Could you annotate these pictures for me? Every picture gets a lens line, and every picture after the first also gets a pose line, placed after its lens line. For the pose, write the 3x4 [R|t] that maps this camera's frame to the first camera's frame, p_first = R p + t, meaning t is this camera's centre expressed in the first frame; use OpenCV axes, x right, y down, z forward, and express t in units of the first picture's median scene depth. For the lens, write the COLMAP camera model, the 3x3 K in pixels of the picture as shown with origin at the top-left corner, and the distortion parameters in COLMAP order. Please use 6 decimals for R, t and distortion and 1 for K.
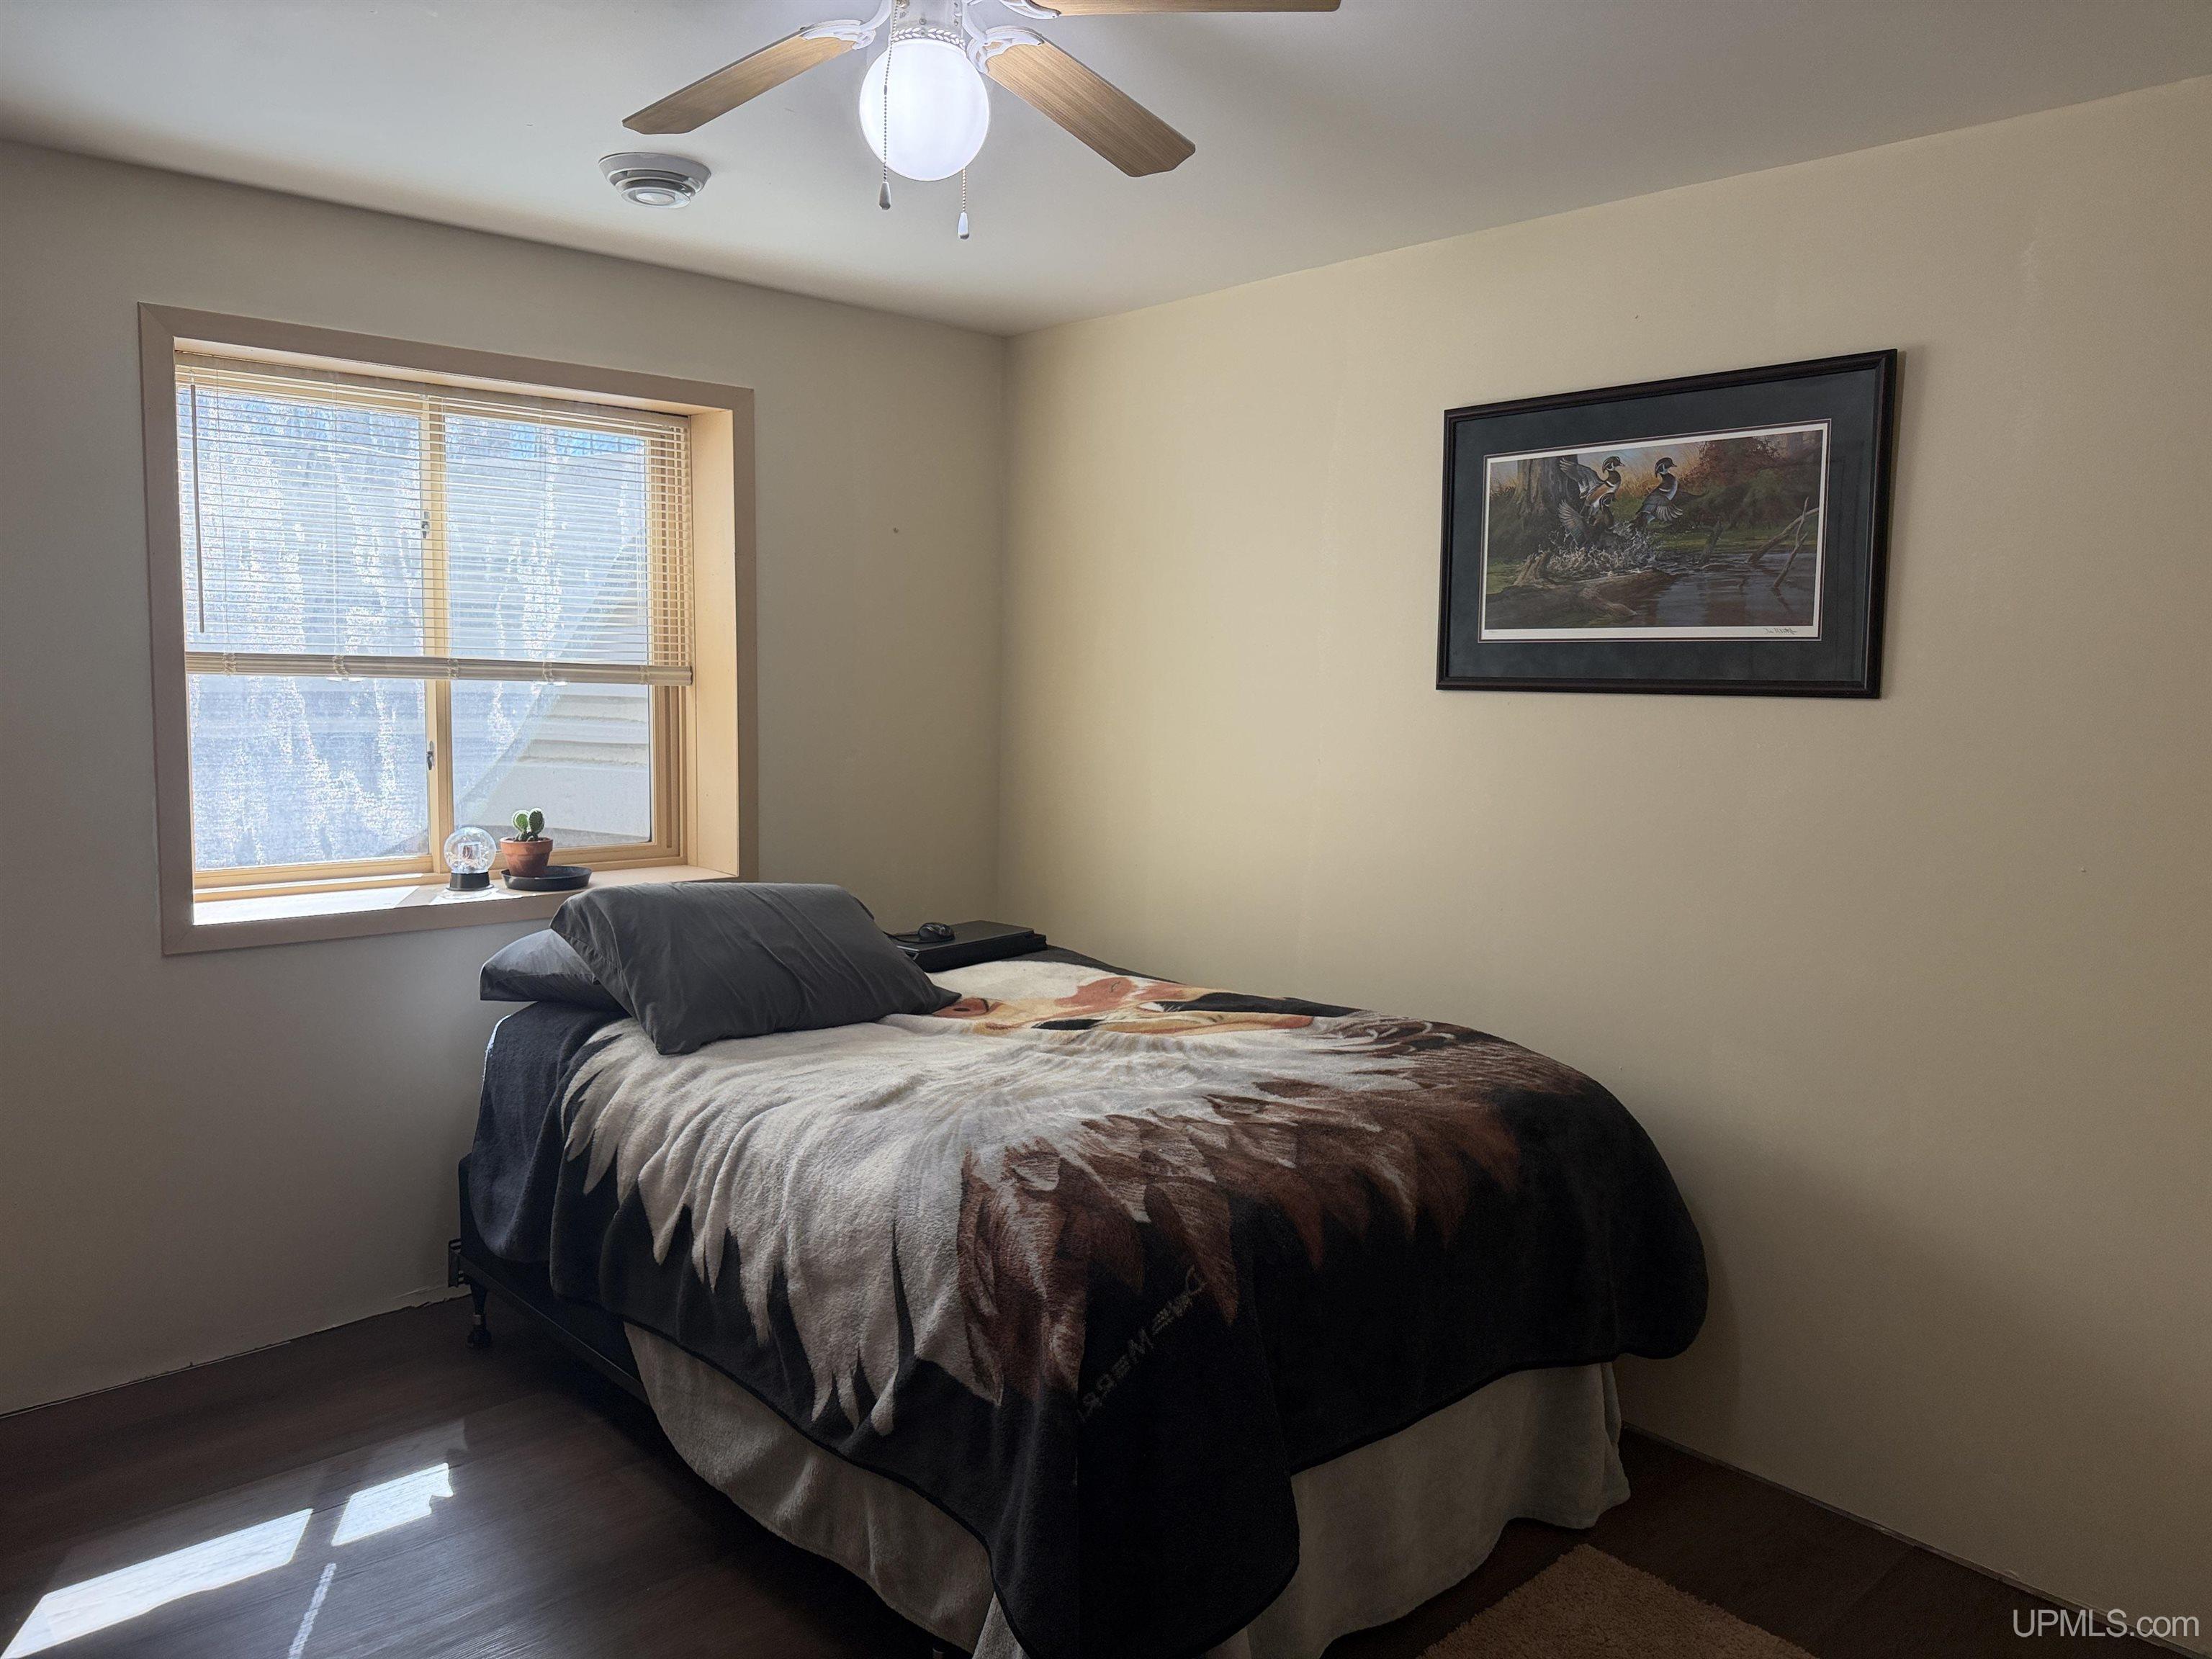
lens RADIAL K [[1556.4, 0, 1106.0], [0, 1556.4, 829.5], [0, 0, 1]] dist [0.165032, -0.263604]
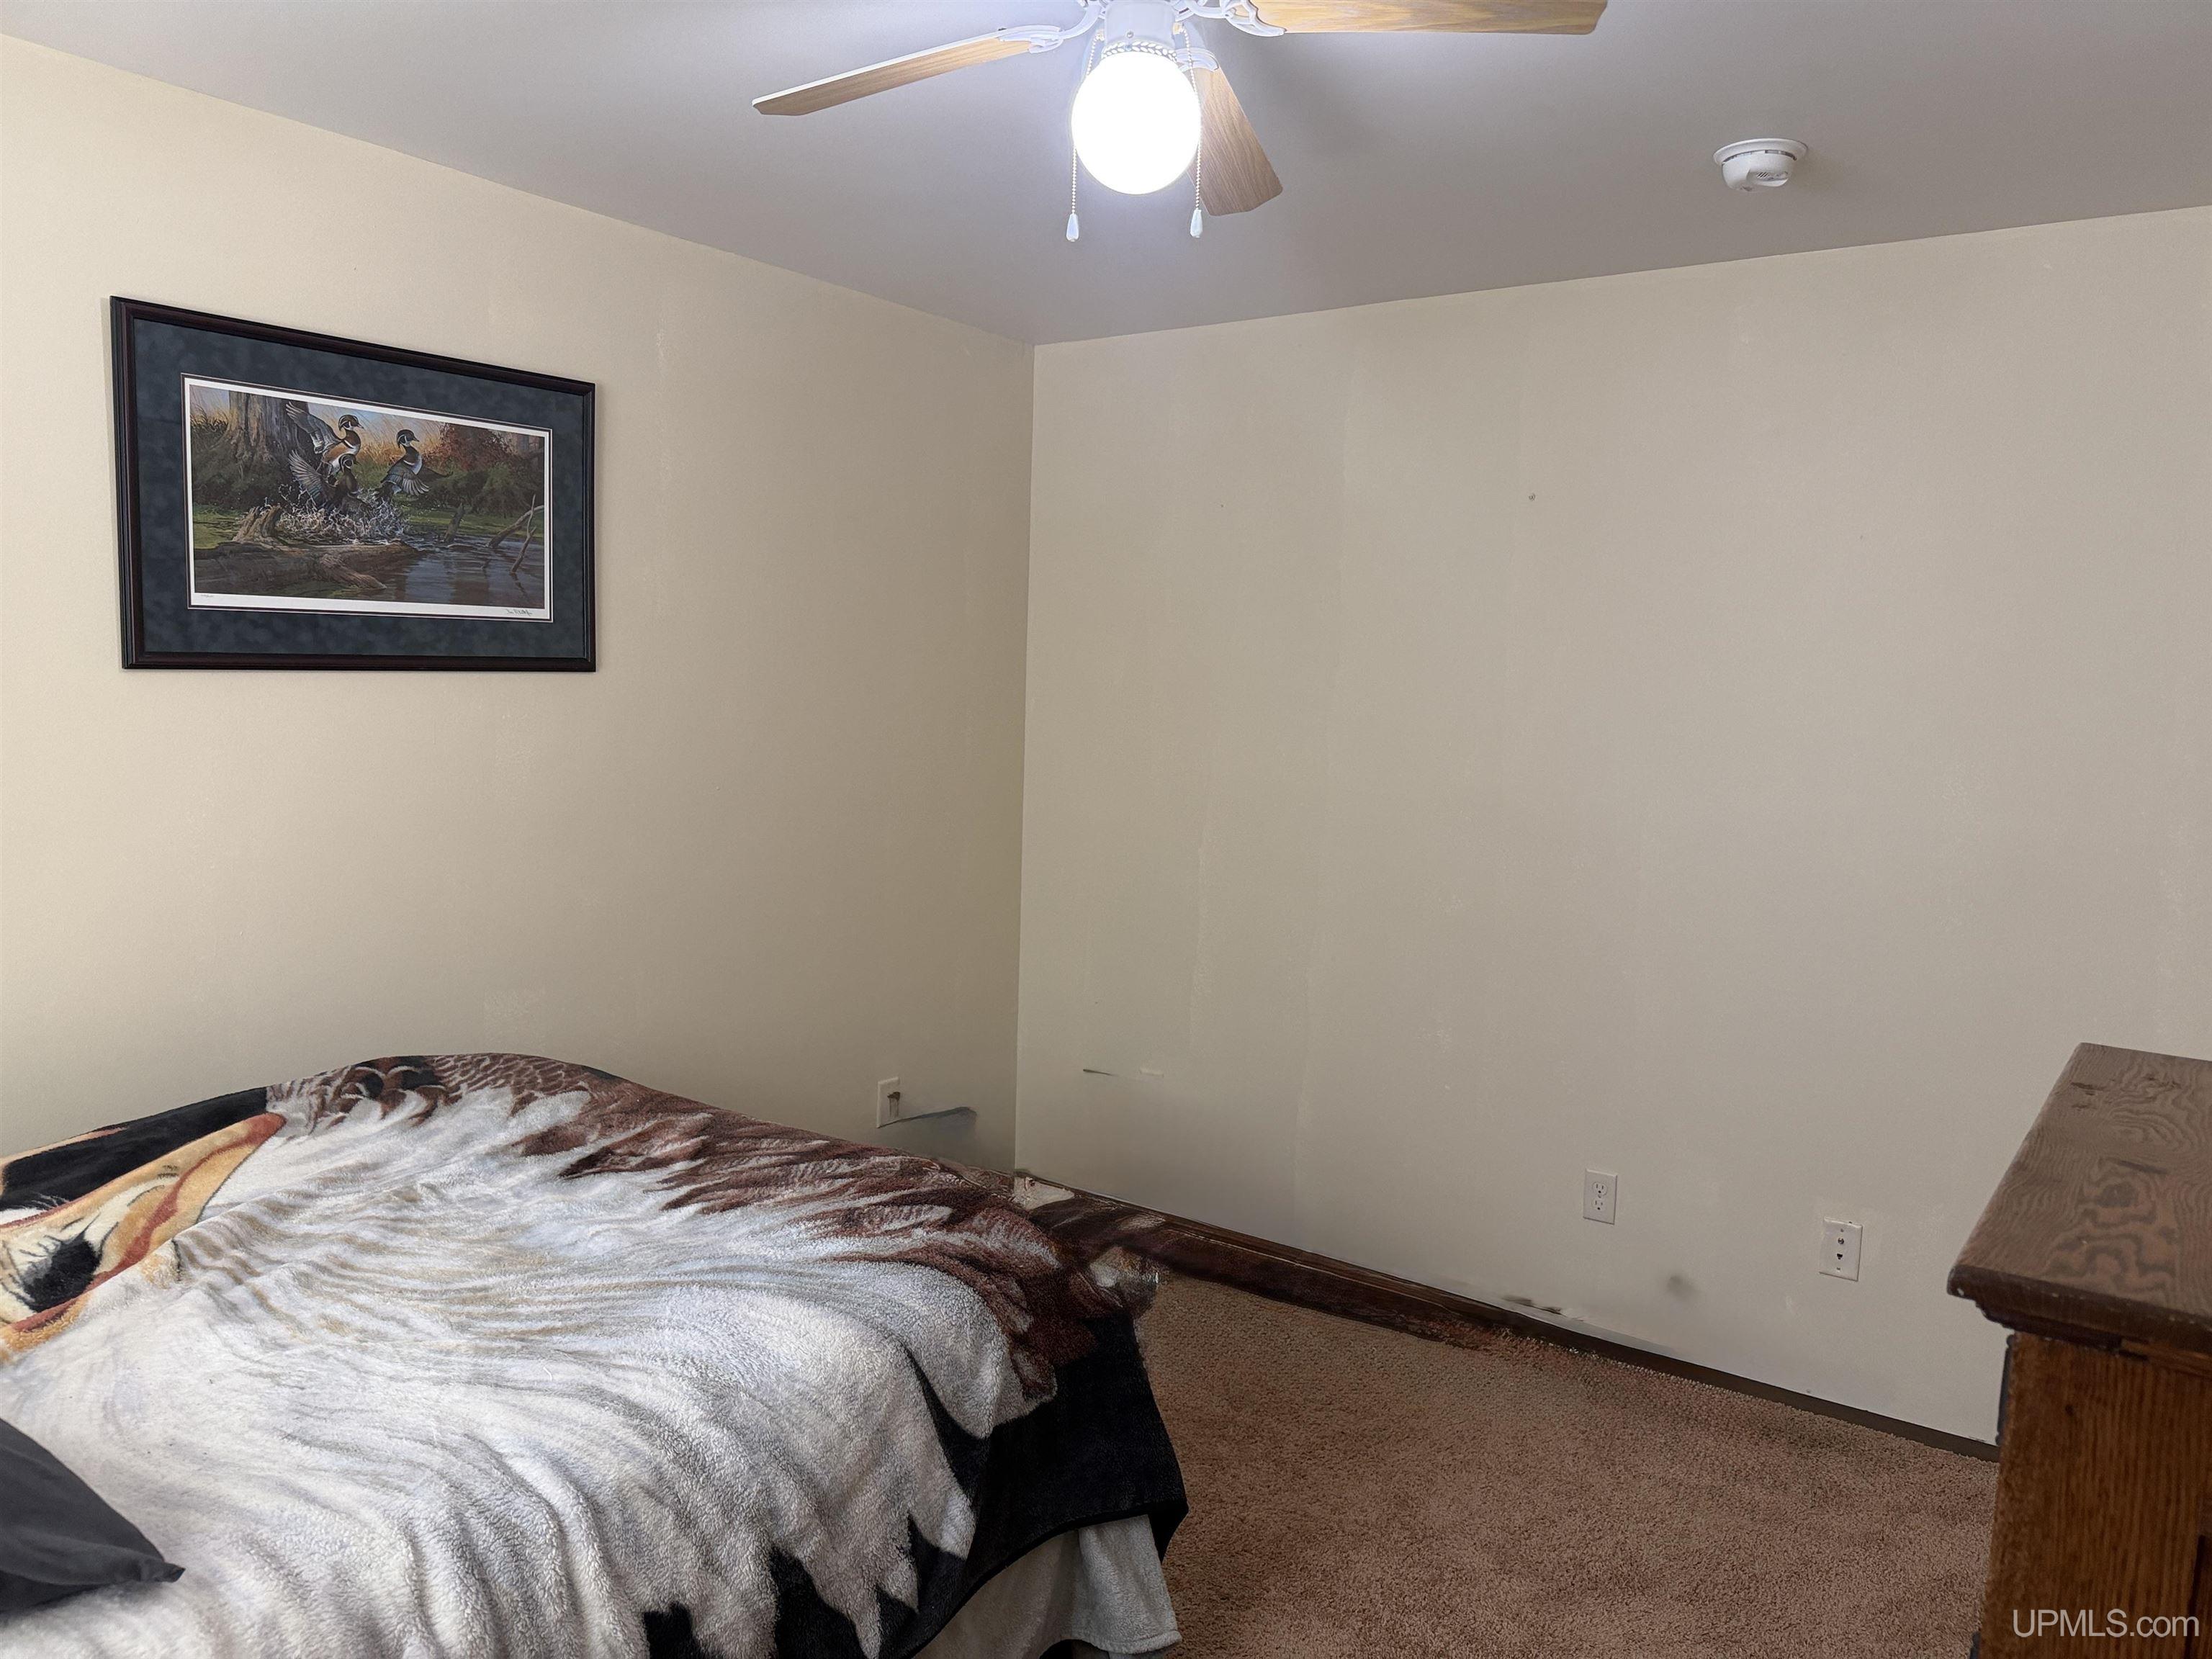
lens RADIAL K [[1553.0, 0, 1128.3], [0, 1553.0, 825.4], [0, 0, 1]] dist [0.016560, 0.001583]
pose [[-0.218753, -0.126573, 0.967536, -0.696237], [0.079582, 0.985934, 0.146973, -0.098122], [-0.972530, 0.109150, -0.205603, 0.780658]]
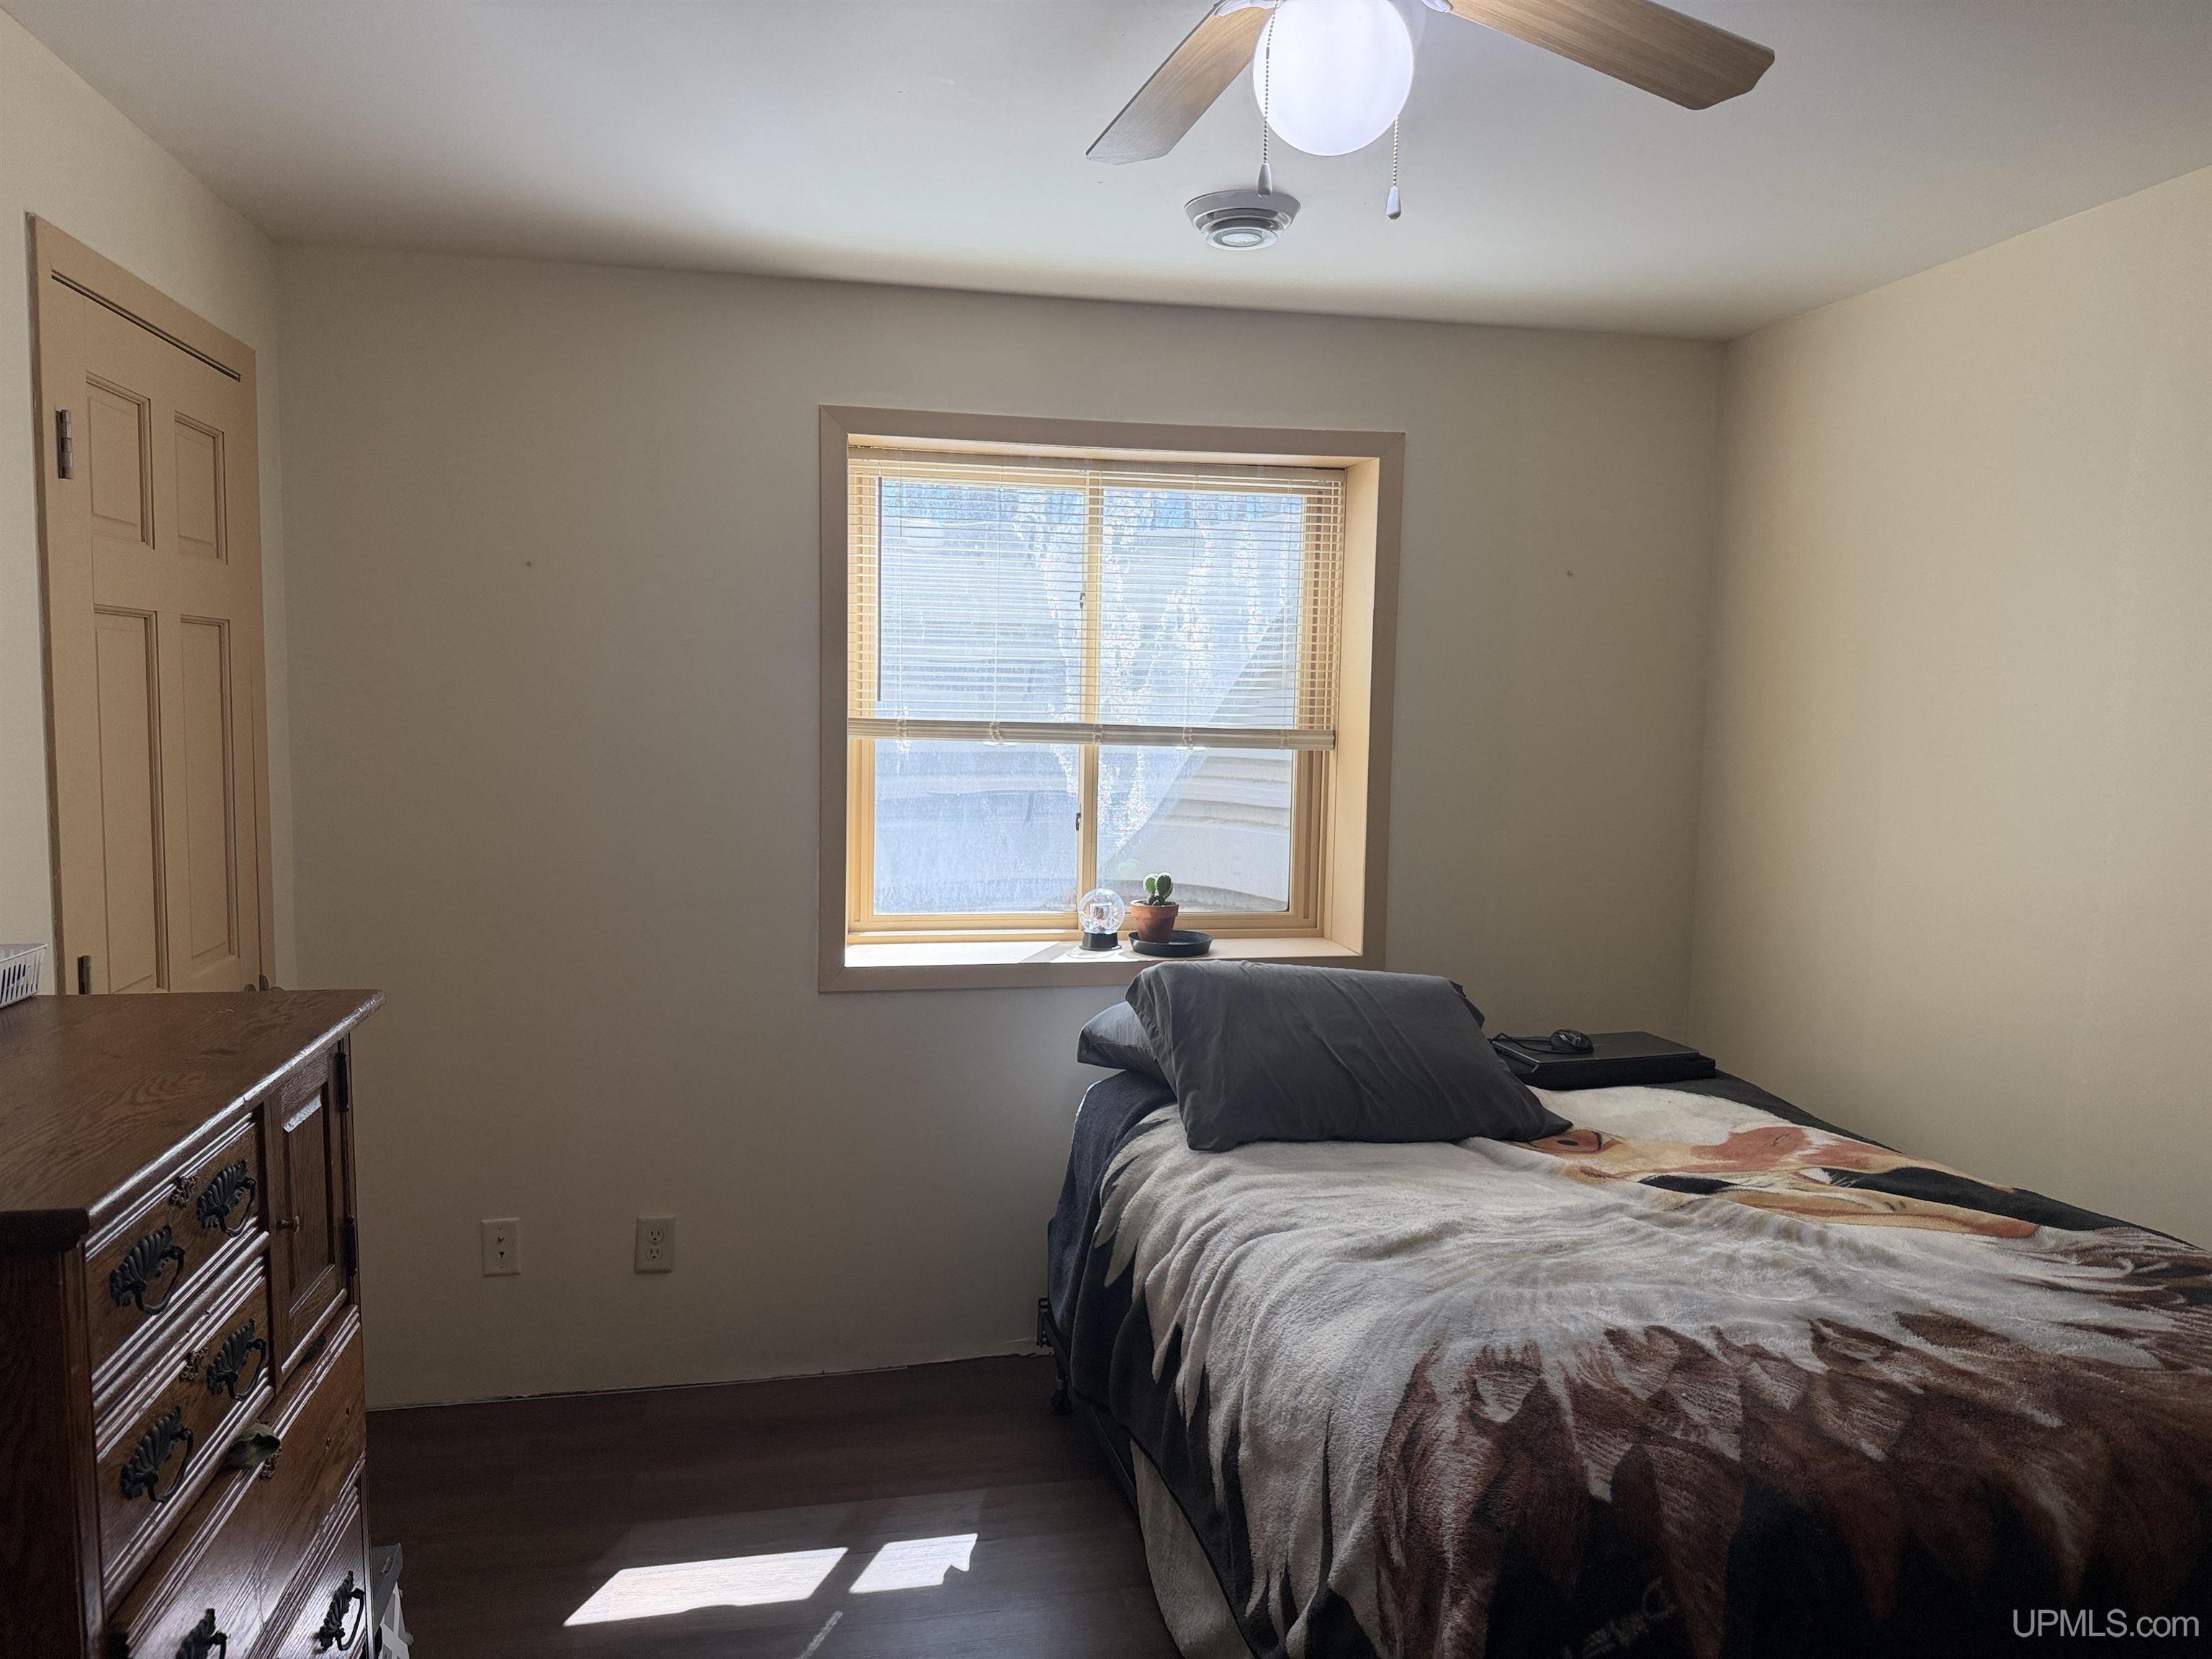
lens RADIAL K [[1560.2, 0, 1107.4], [0, 1560.2, 837.6], [0, 0, 1]] dist [0.088931, -0.137562]
pose [[0.863825, 0.042365, -0.502008, 0.127959], [-0.056467, 0.998321, -0.012916, -0.026096], [0.500618, 0.039504, 0.864767, 0.161959]]
